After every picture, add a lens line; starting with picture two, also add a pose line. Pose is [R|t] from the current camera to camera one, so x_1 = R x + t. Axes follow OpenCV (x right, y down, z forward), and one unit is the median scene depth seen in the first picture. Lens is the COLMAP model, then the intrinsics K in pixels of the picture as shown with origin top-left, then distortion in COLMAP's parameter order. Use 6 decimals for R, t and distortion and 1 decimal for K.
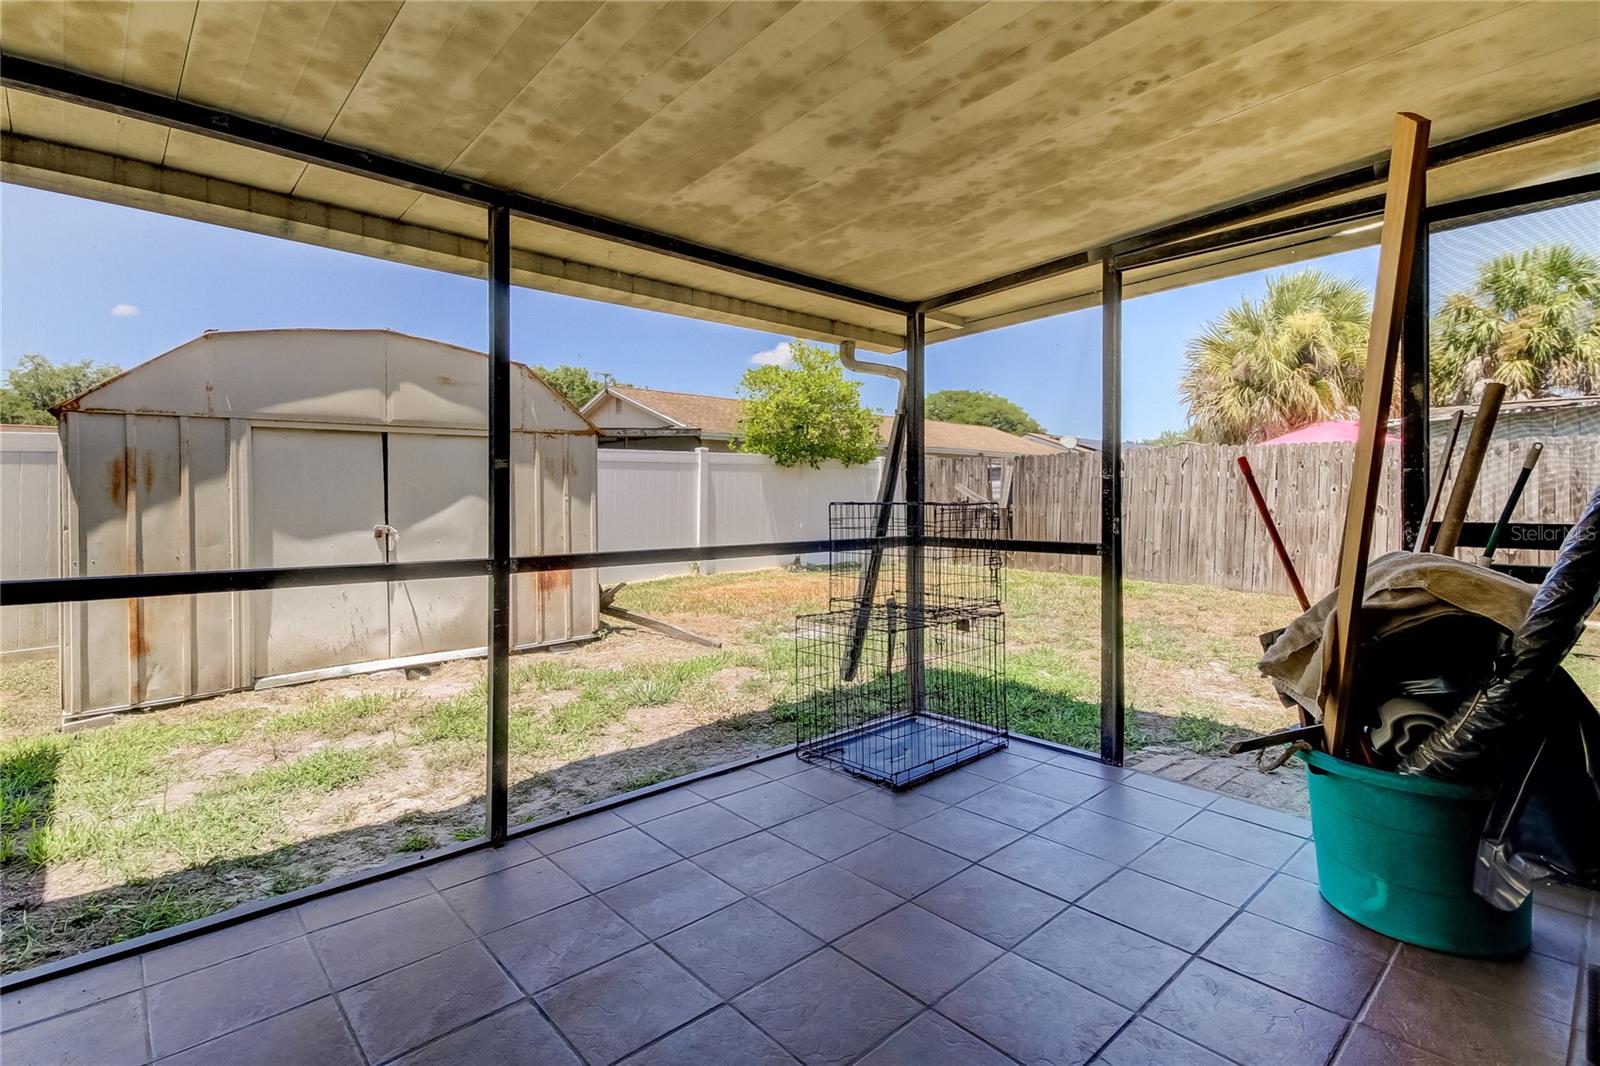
lens RADIAL K [[743.7, 0, 785.4], [0, 743.7, 495.8], [0, 0, 1]] dist [0.022570, -0.008311]
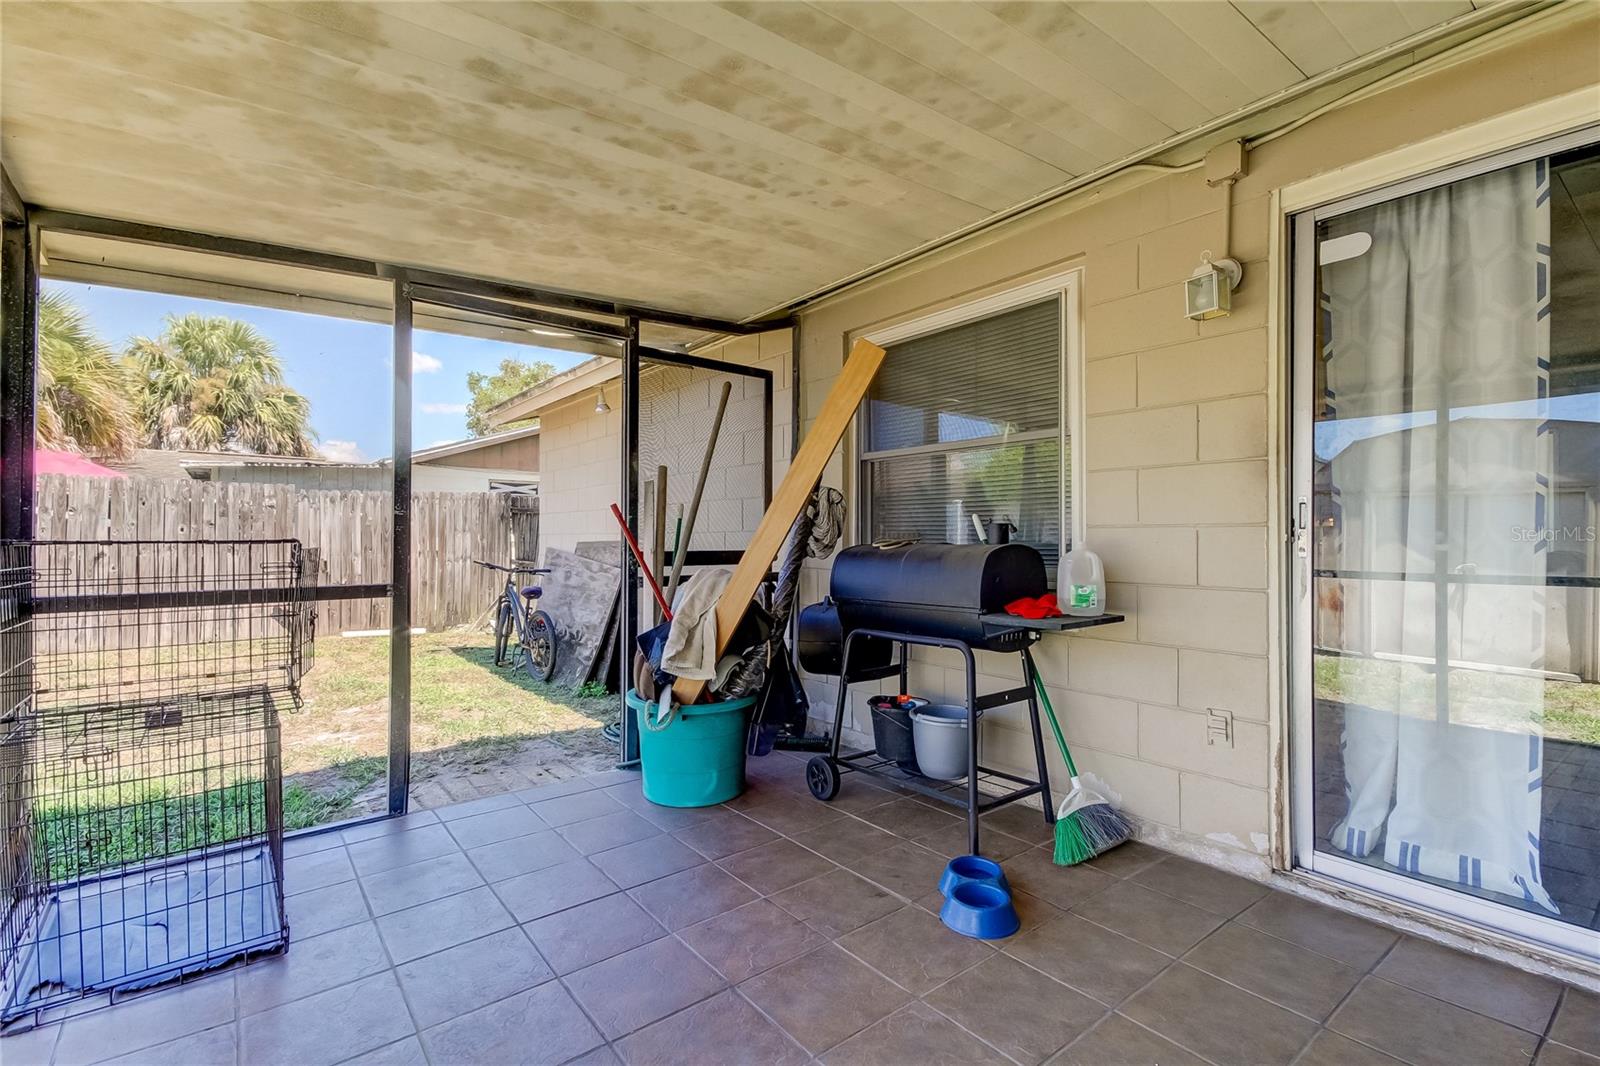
lens RADIAL K [[743.7, 0, 793.6], [0, 743.7, 541.3], [0, 0, 1]] dist [0.022570, -0.008311]
pose [[0.072352, -0.001602, 0.997378, -0.476614], [-0.003162, 0.999993, 0.001836, 0.007841], [-0.997374, -0.003287, 0.072347, 0.434178]]
